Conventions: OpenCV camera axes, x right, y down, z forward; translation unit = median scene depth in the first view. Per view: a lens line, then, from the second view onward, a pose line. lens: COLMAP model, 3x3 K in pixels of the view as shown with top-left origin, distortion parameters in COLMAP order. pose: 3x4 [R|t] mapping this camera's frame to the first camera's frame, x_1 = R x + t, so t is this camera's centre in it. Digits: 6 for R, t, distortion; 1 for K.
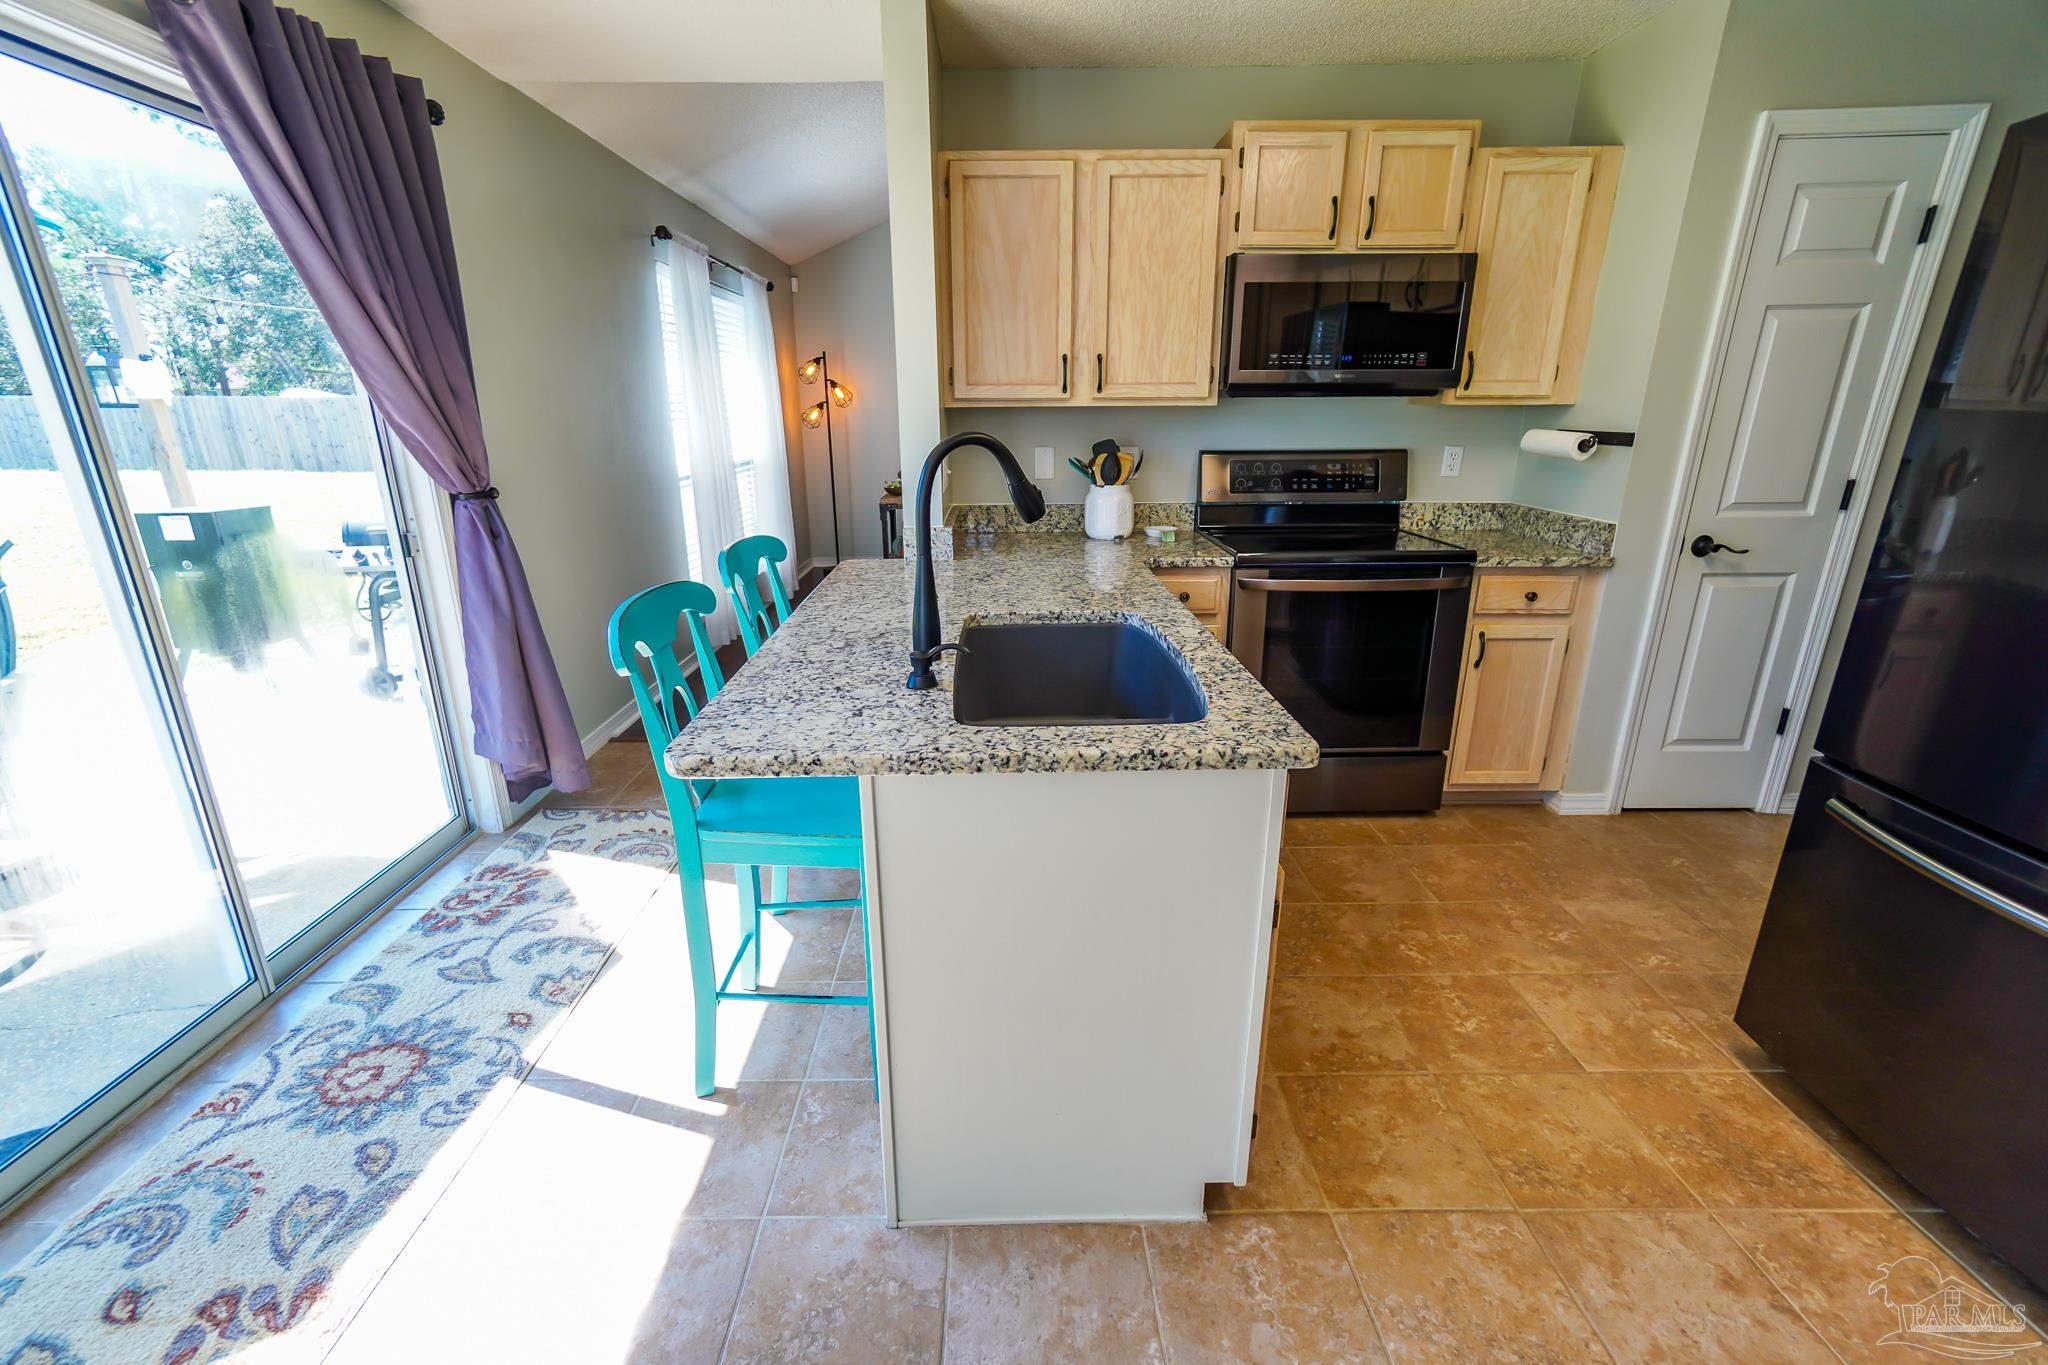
lens RADIAL K [[885.2, 0, 1018.2], [0, 885.2, 701.9], [0, 0, 1]] dist [-0.013371, 0.010265]
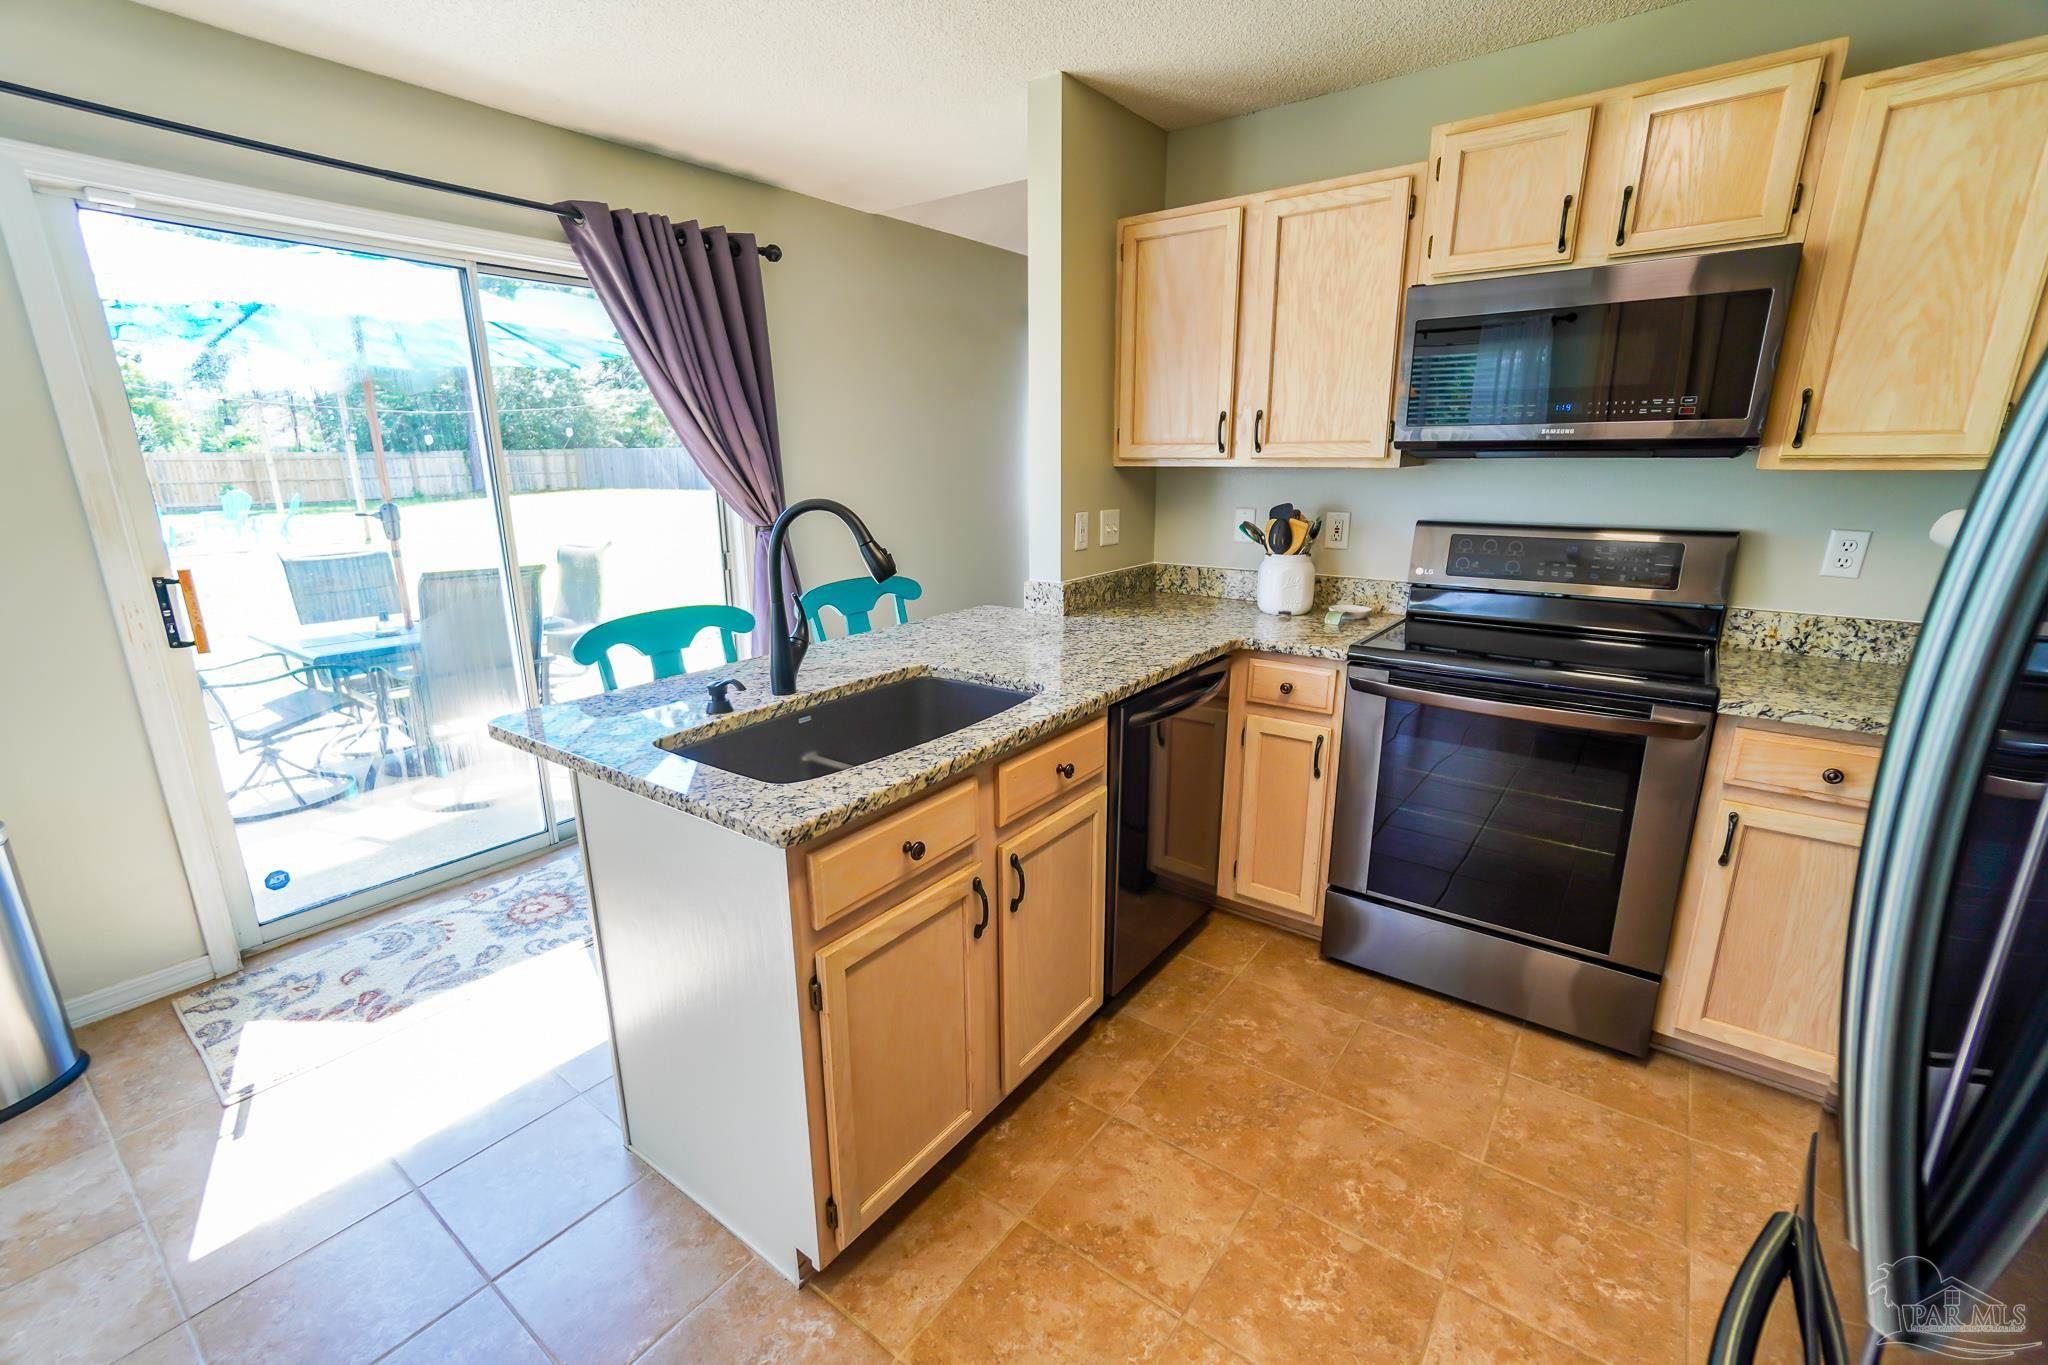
lens RADIAL K [[885.2, 0, 988.1], [0, 885.2, 702.8], [0, 0, 1]] dist [-0.013371, 0.010265]
pose [[0.785488, 0.167870, -0.595675, 0.484320], [-0.194007, 0.980784, 0.020572, -0.067893], [0.587682, 0.099406, 0.802962, 0.146894]]
